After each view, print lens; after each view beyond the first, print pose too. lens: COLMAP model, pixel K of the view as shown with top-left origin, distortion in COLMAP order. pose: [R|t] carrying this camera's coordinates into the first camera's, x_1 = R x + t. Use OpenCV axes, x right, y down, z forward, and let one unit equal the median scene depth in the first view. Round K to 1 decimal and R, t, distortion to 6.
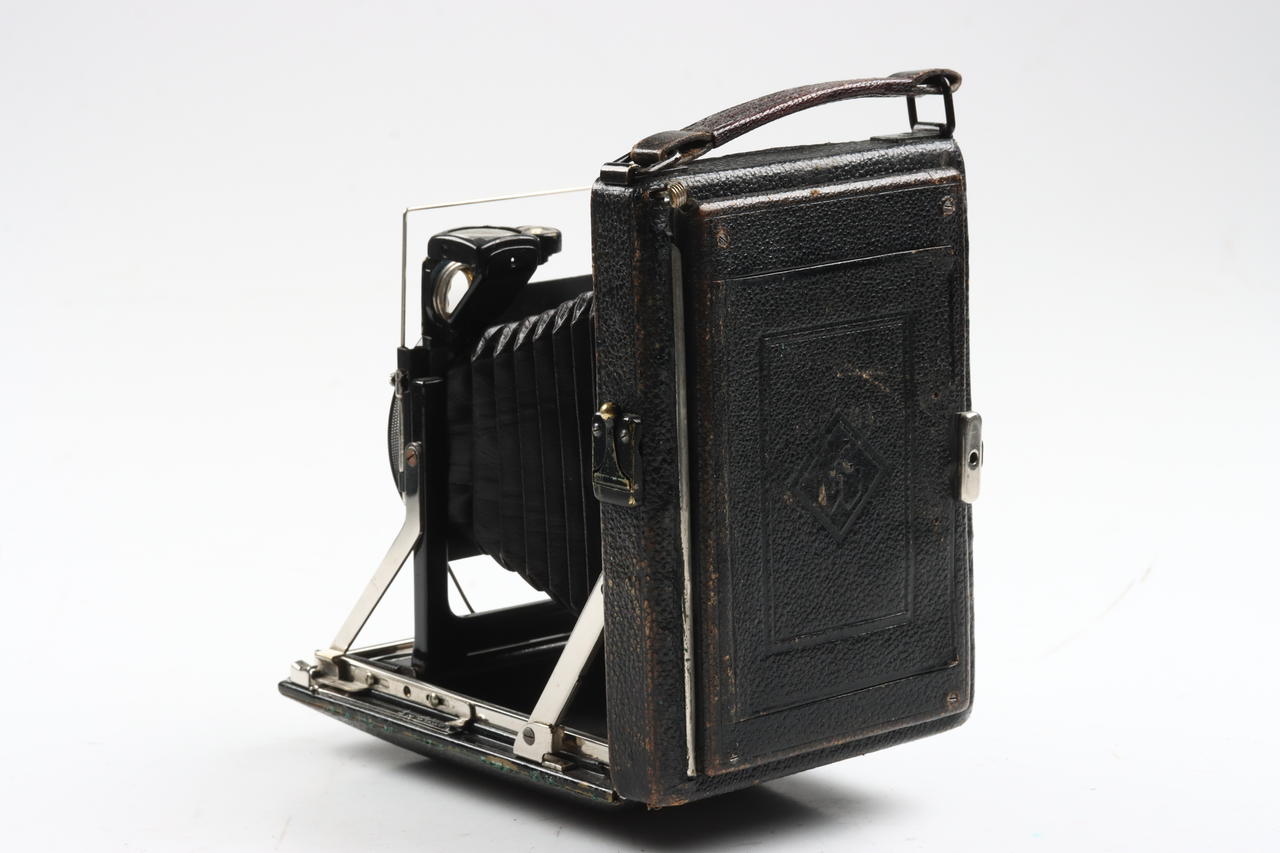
lens RADIAL K [[3663.8, 0, 640.0], [0, 3663.8, 426.5], [0, 0, 1]] dist [0.002631, -0.410022]
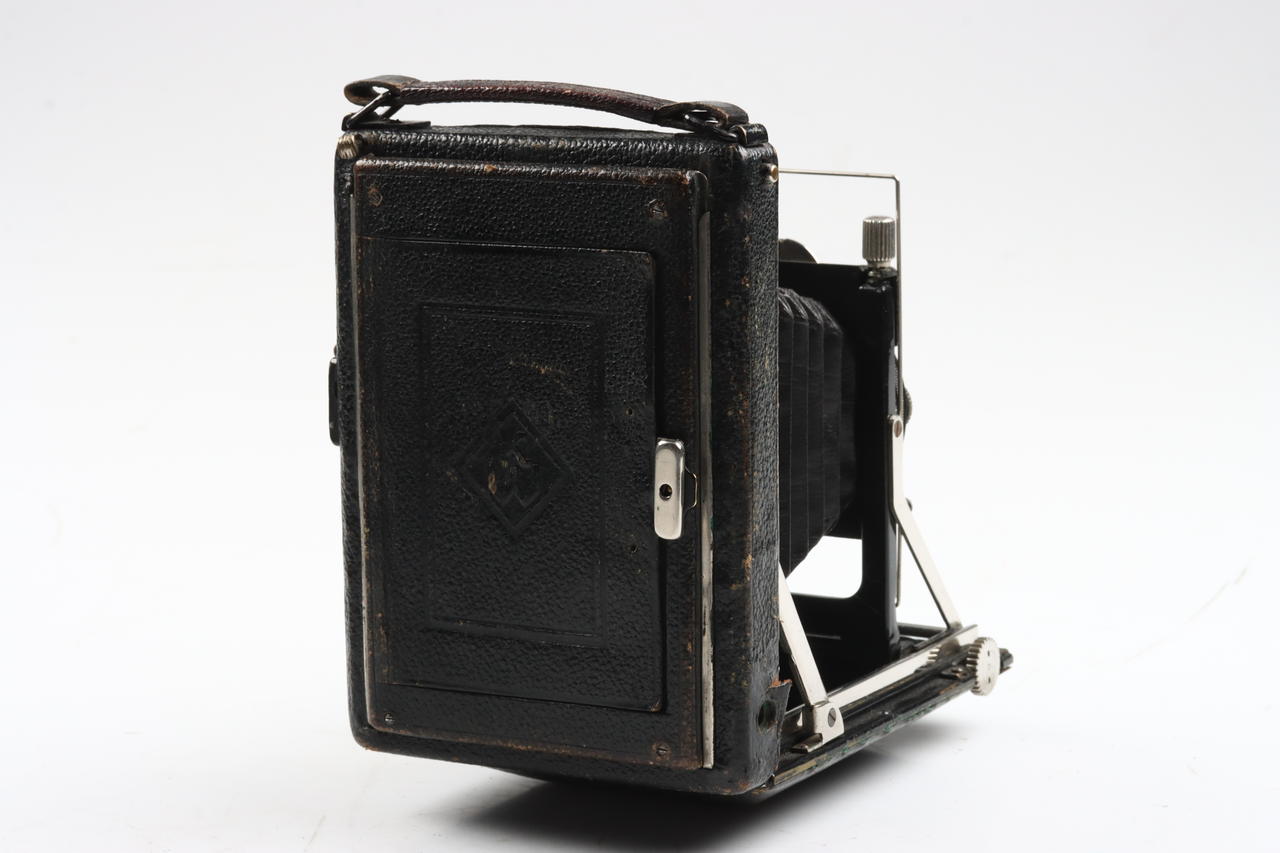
lens RADIAL K [[3663.8, 0, 640.0], [0, 3663.8, 426.5], [0, 0, 1]] dist [0.002631, -0.410022]
pose [[0.391881, 0.182170, -0.901800, 0.931457], [-0.171492, 0.977485, 0.122936, -0.120940], [0.903891, 0.106475, 0.414299, 0.634408]]
